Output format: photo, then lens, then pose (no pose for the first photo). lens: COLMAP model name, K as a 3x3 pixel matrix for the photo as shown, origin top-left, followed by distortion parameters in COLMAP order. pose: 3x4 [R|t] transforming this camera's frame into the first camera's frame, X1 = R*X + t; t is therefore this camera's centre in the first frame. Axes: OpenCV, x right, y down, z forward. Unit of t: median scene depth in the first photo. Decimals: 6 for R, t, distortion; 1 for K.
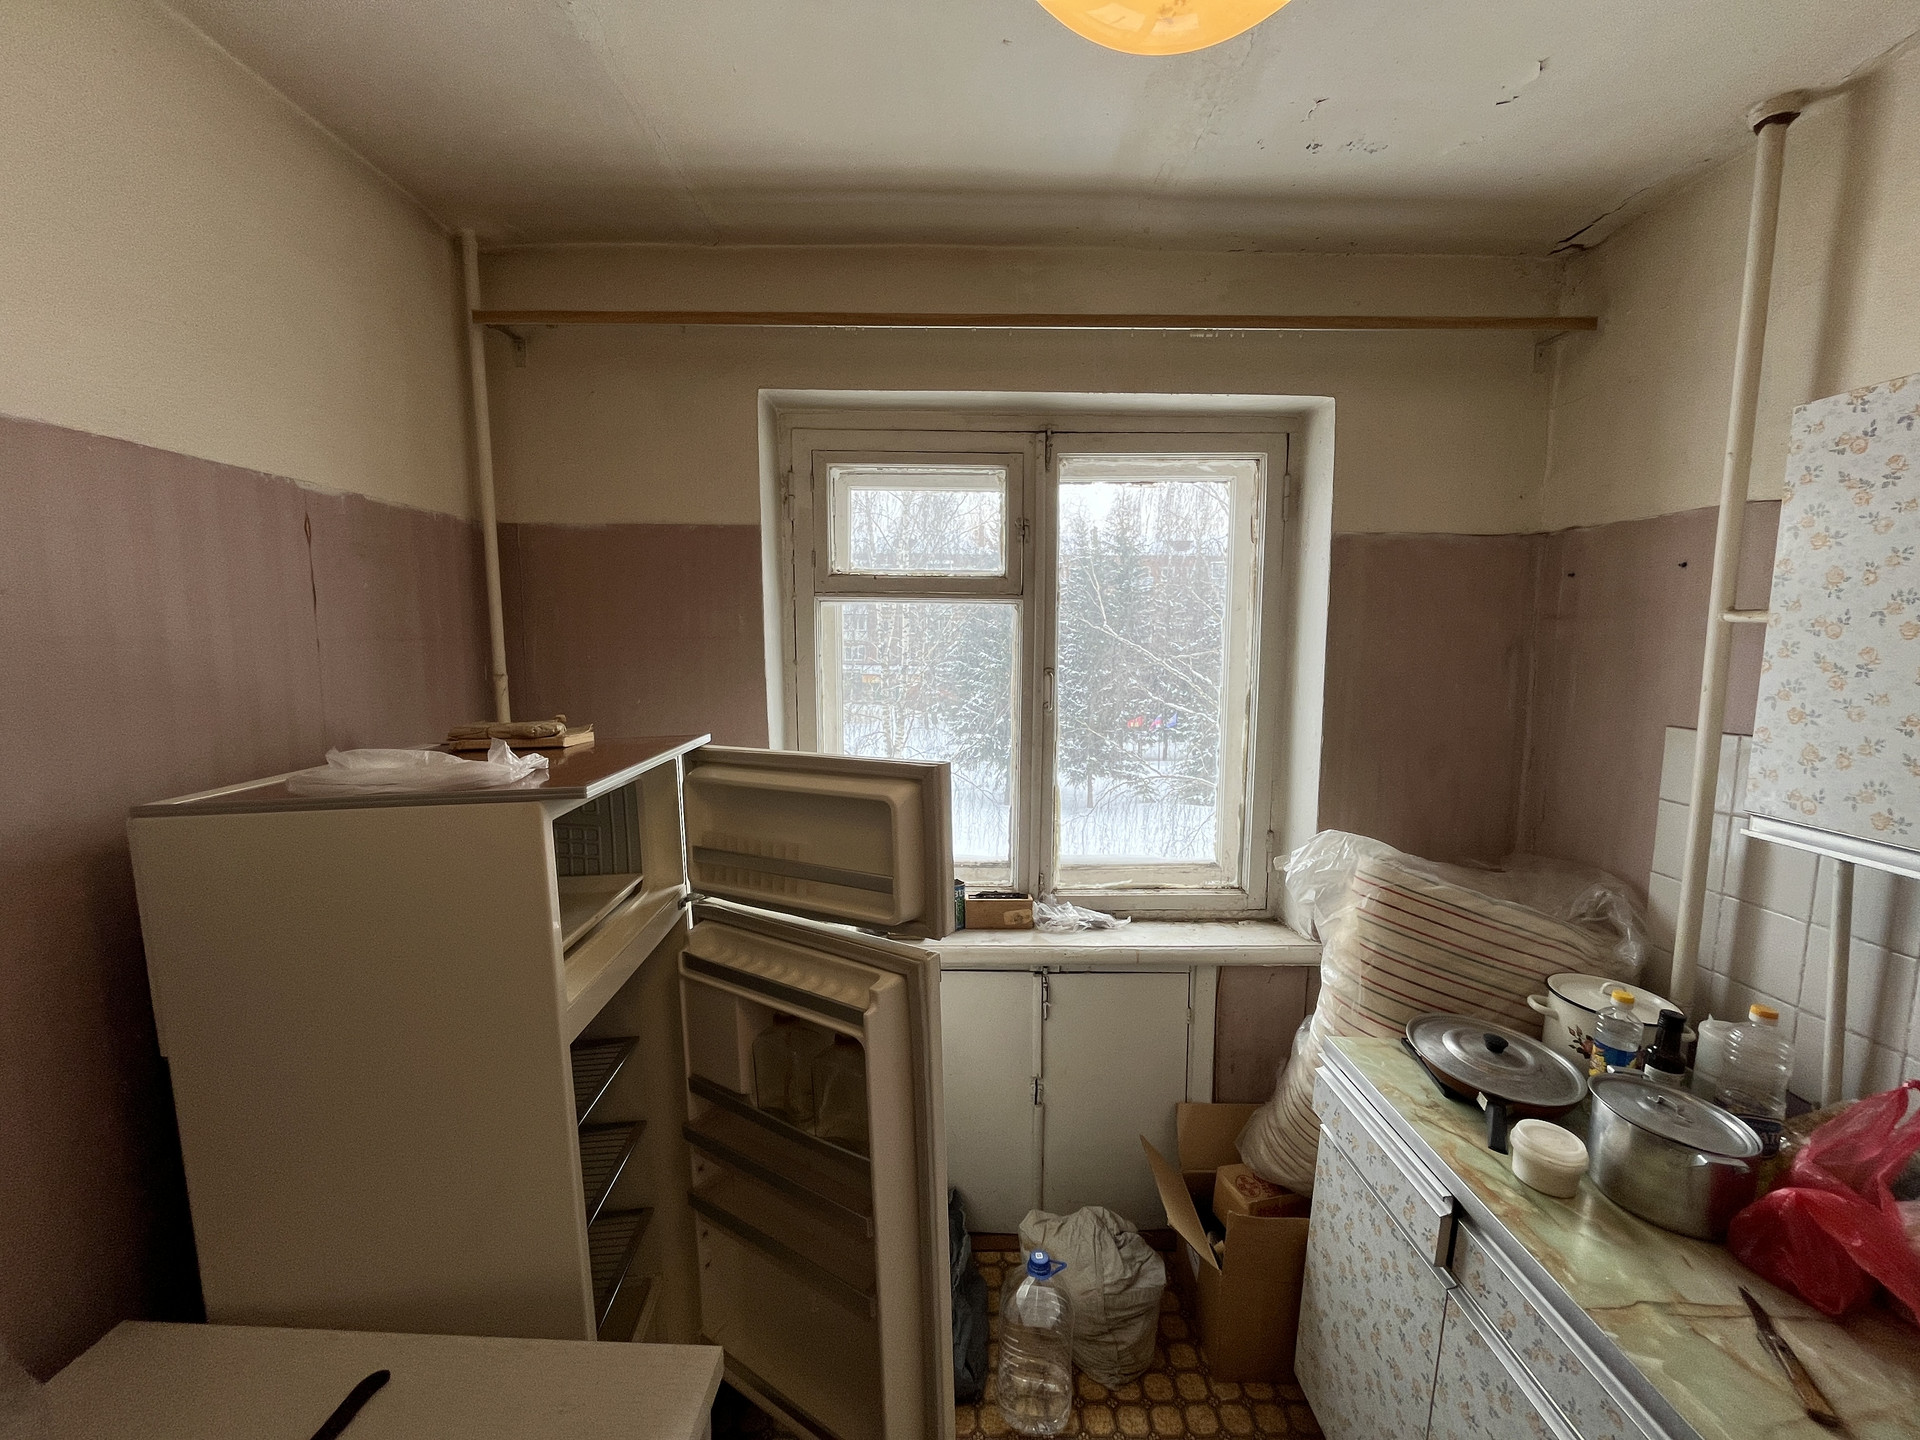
lens RADIAL K [[787.9, 0, 955.9], [0, 787.9, 718.1], [0, 0, 1]] dist [-0.004513, -0.000705]
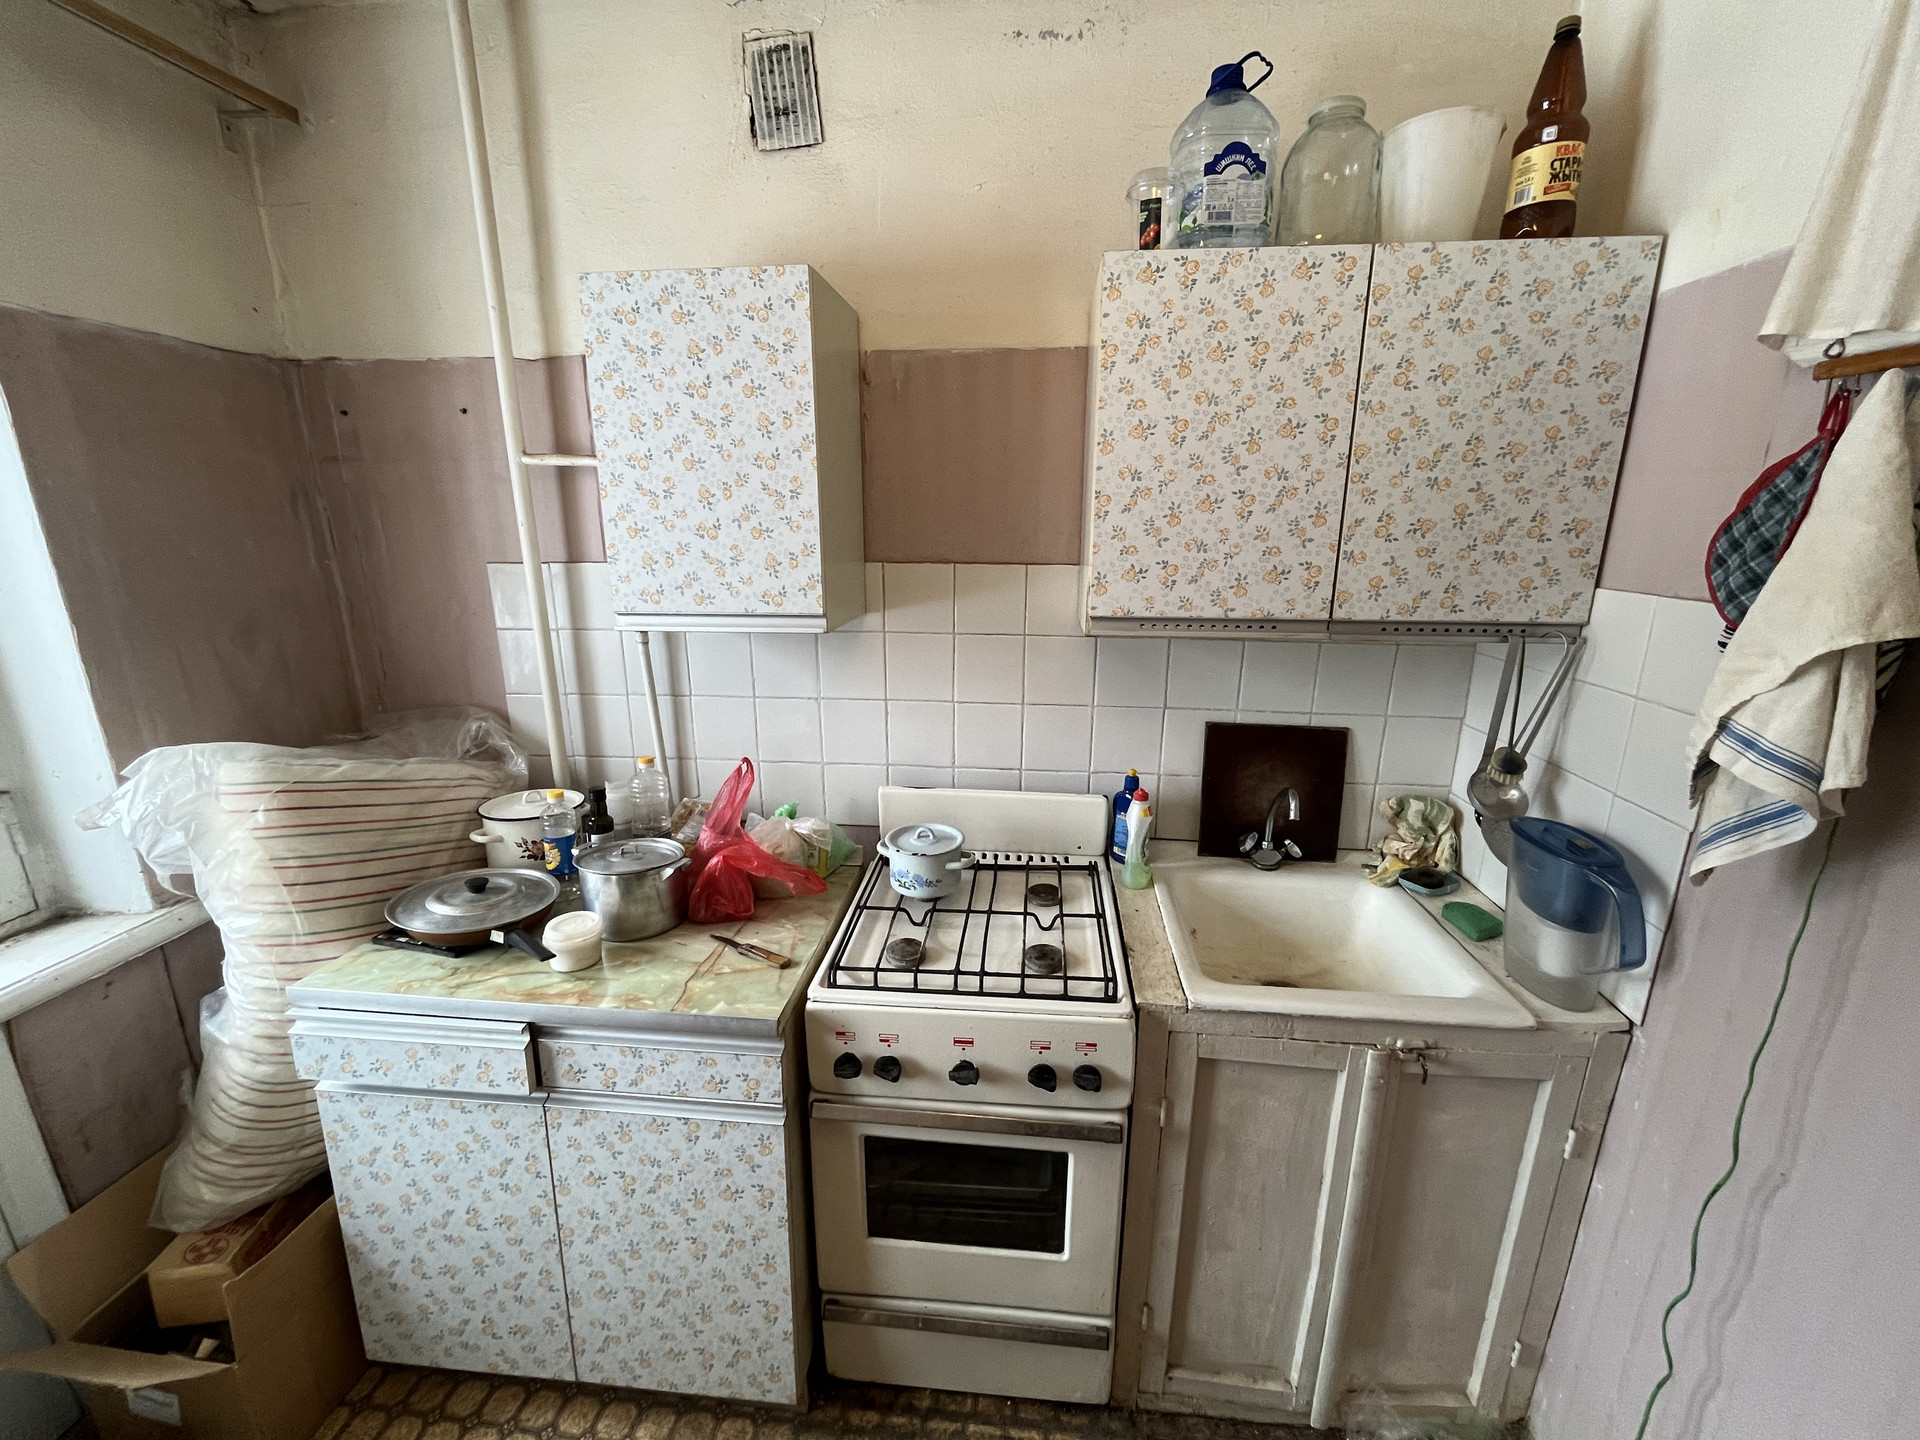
lens RADIAL K [[787.9, 0, 965.6], [0, 787.9, 725.6], [0, 0, 1]] dist [-0.004513, -0.000705]
pose [[0.098815, -0.259951, 0.960553, -0.159697], [0.110819, 0.962147, 0.248982, 0.029779], [-0.988916, 0.081844, 0.123882, 0.211687]]
